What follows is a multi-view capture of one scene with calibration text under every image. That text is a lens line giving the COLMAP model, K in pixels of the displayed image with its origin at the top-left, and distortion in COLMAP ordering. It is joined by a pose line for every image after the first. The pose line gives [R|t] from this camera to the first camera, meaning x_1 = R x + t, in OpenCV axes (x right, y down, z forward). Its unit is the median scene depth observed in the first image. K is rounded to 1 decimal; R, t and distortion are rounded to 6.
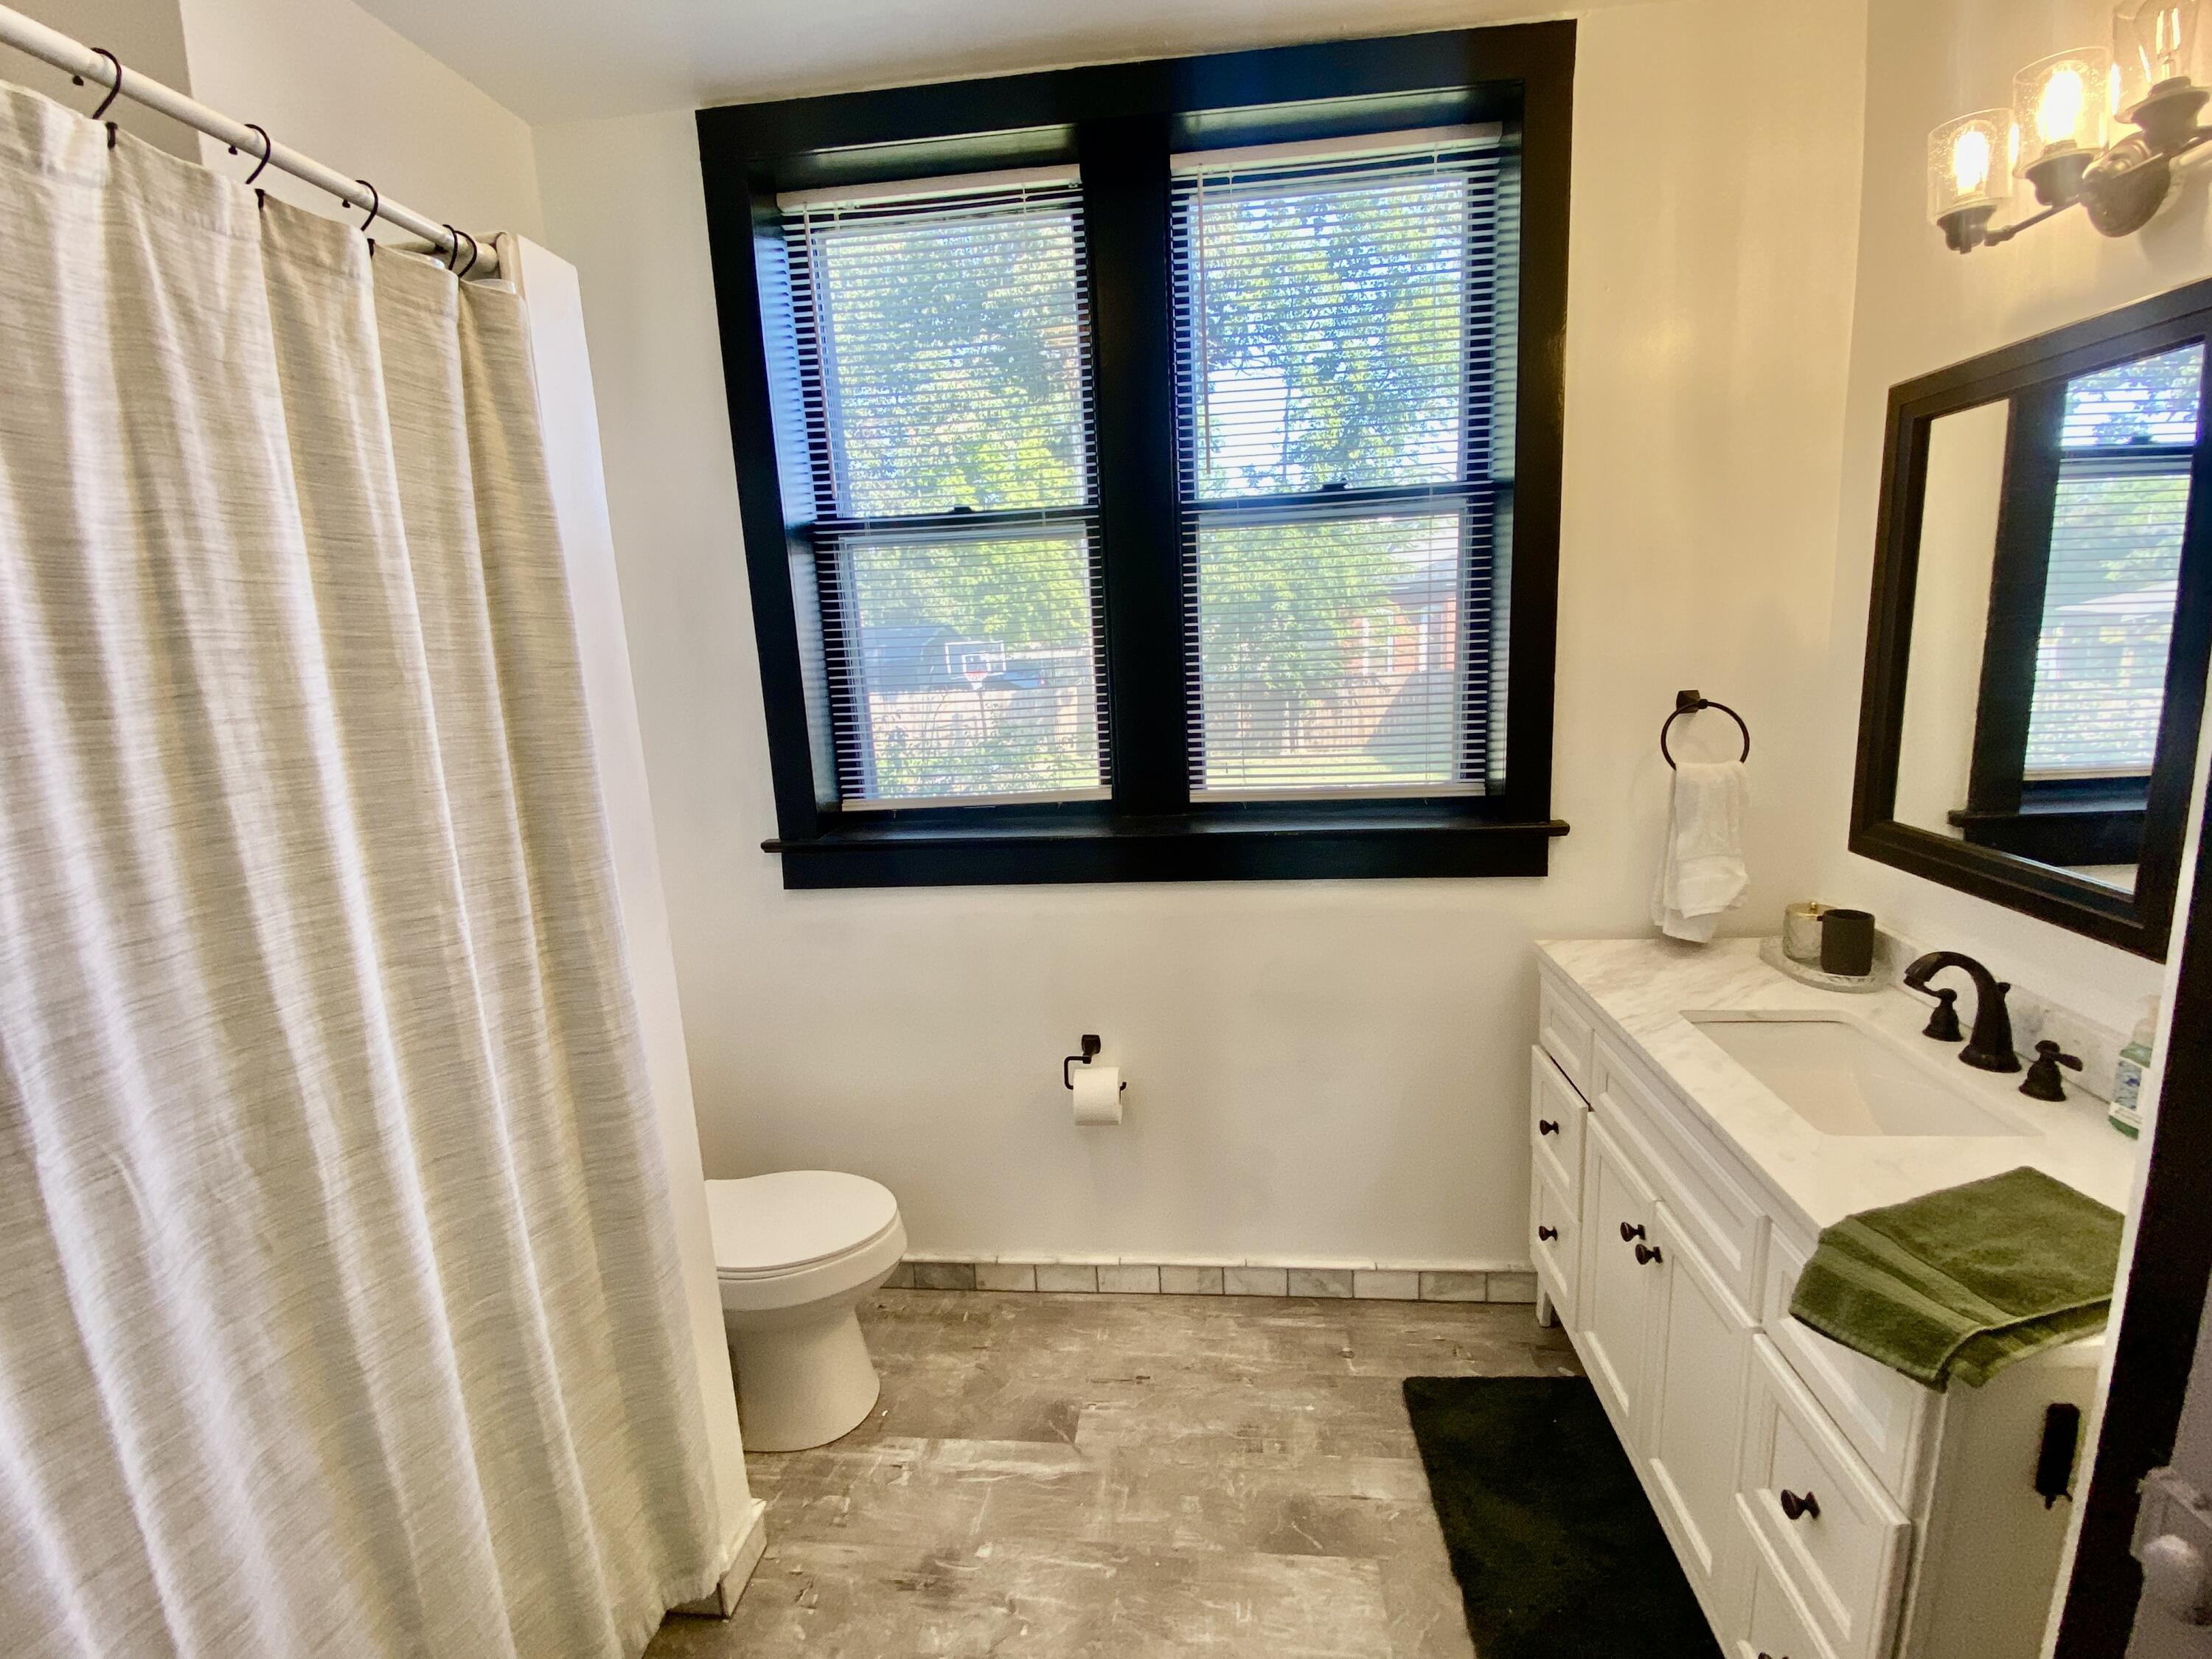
lens RADIAL K [[993.2, 0, 1103.9], [0, 993.2, 824.7], [0, 0, 1]] dist [0.011466, -0.017334]
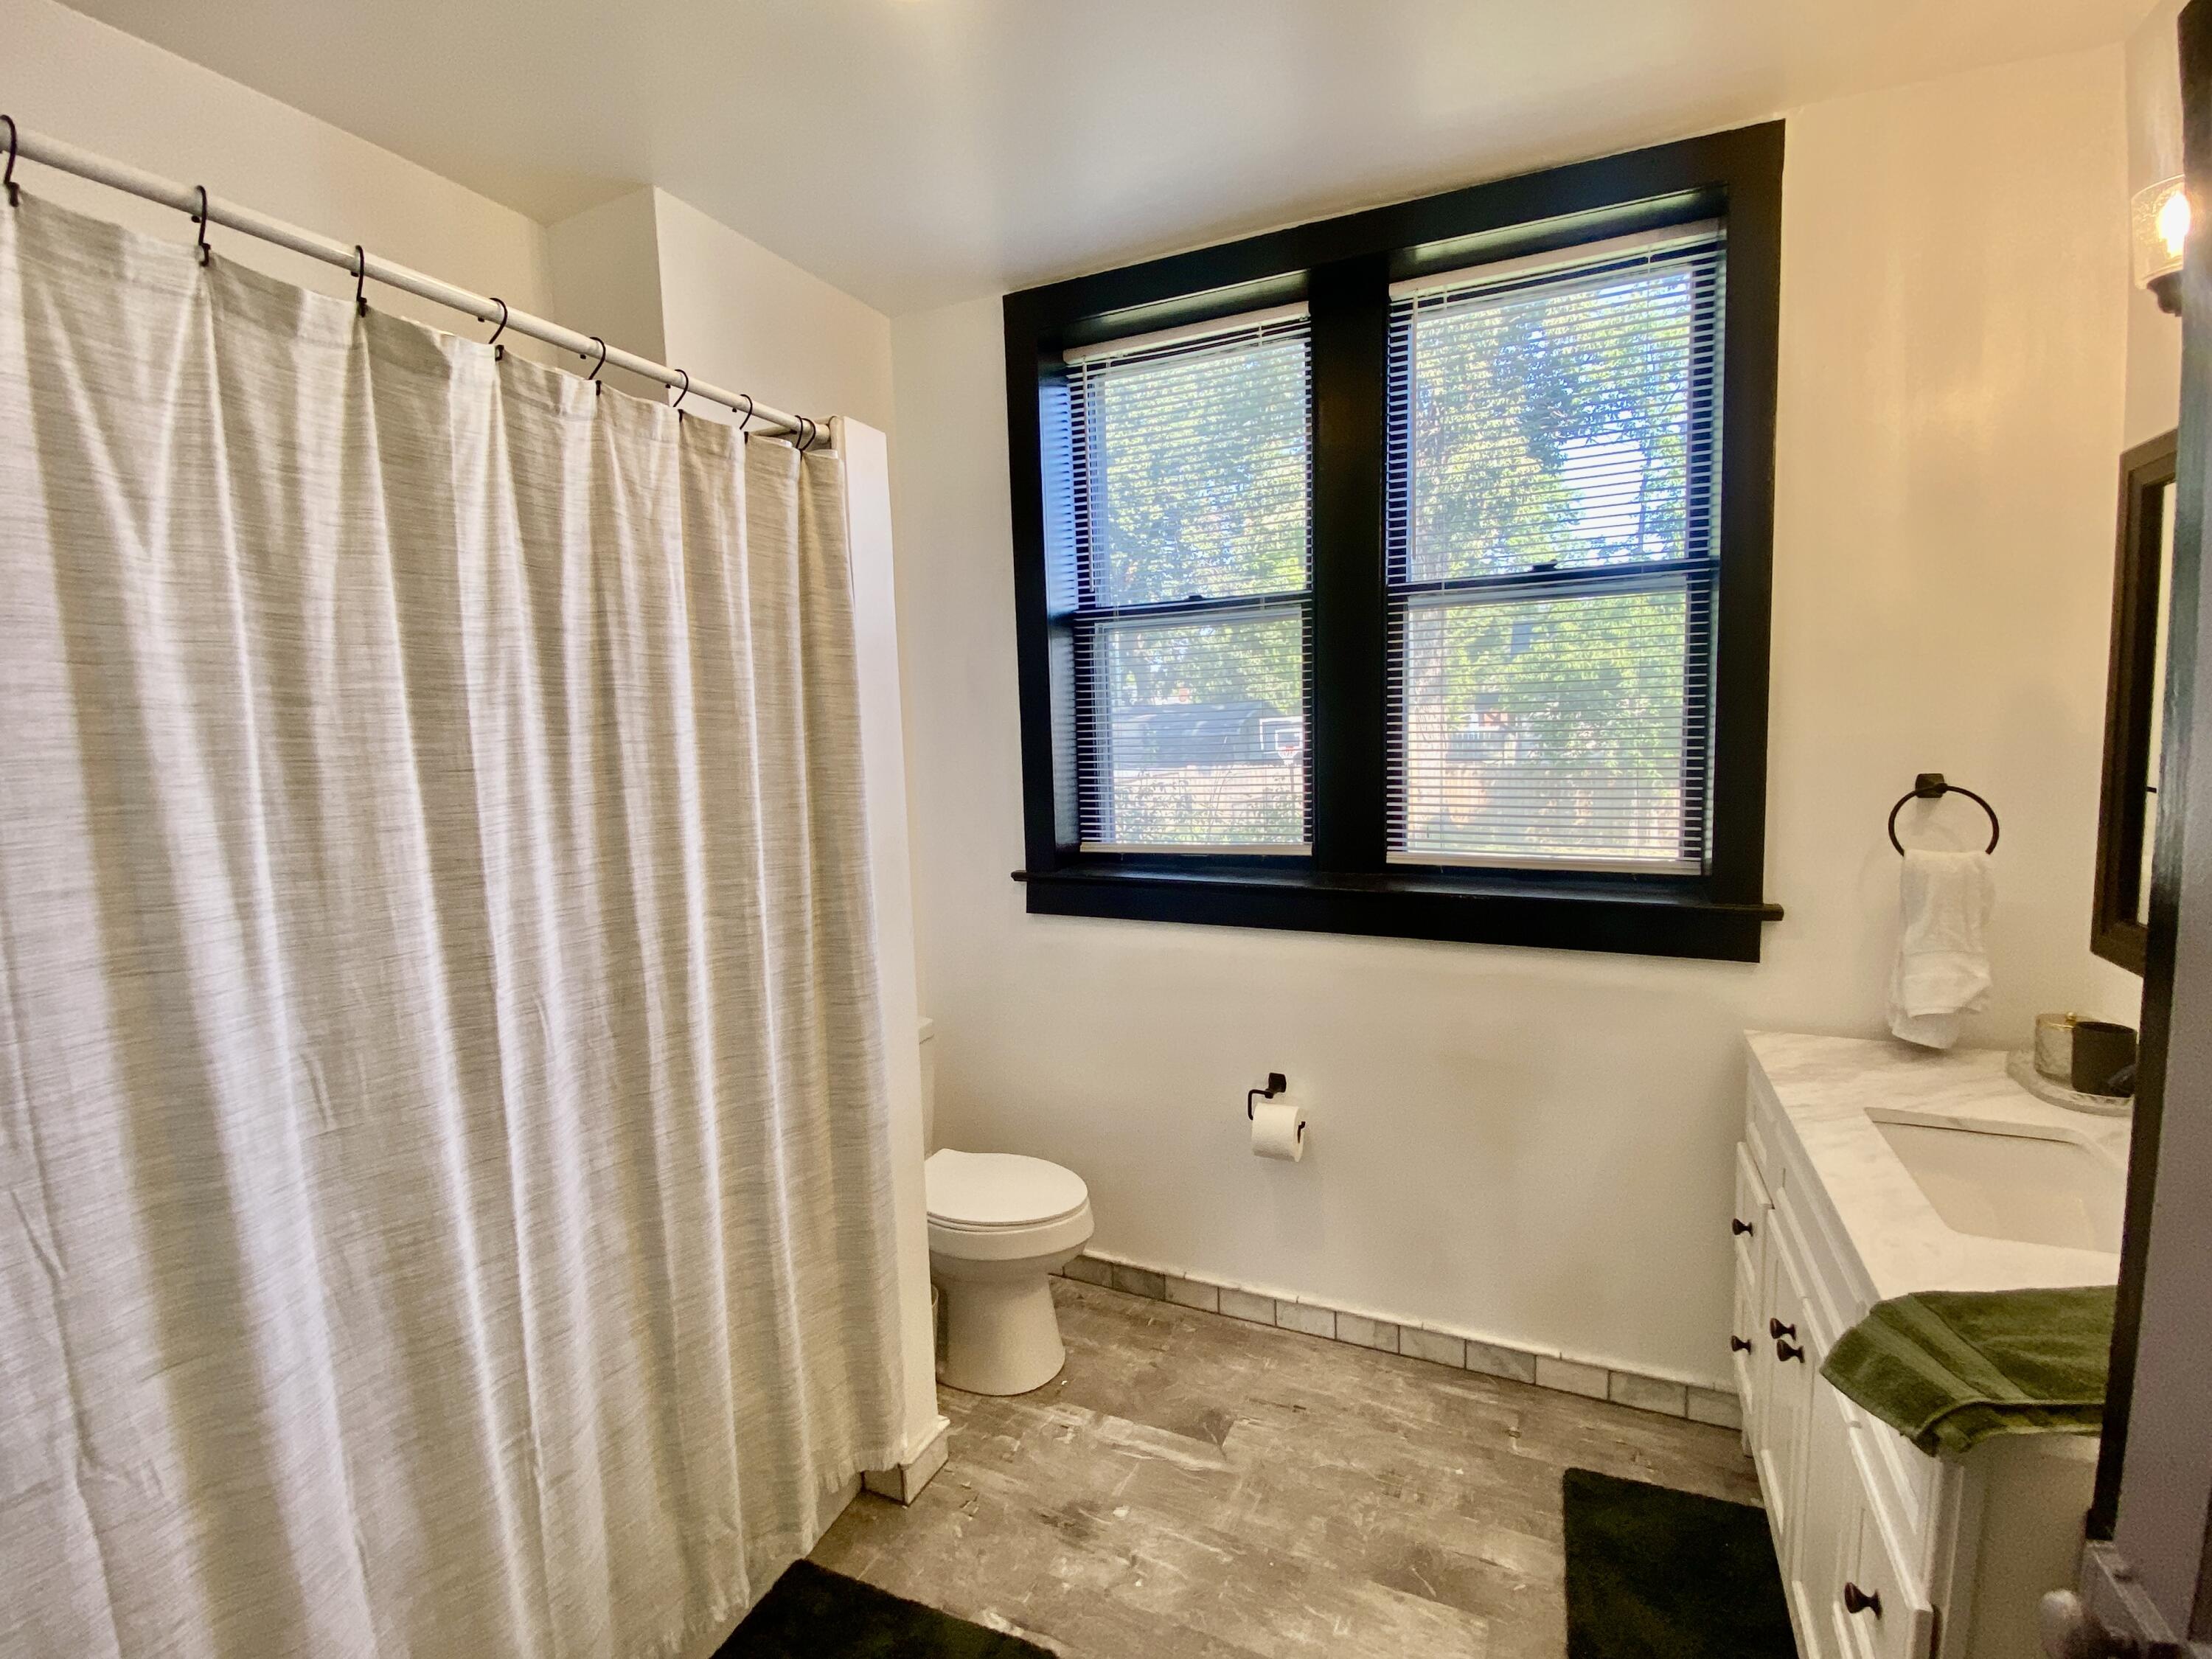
lens RADIAL K [[993.2, 0, 1103.9], [0, 993.2, 824.7], [0, 0, 1]] dist [0.011466, -0.017334]
pose [[0.946656, 0.052595, -0.317924, 0.181434], [-0.077260, 0.994859, -0.065468, 0.038544], [0.312846, 0.086538, 0.945853, -0.133815]]
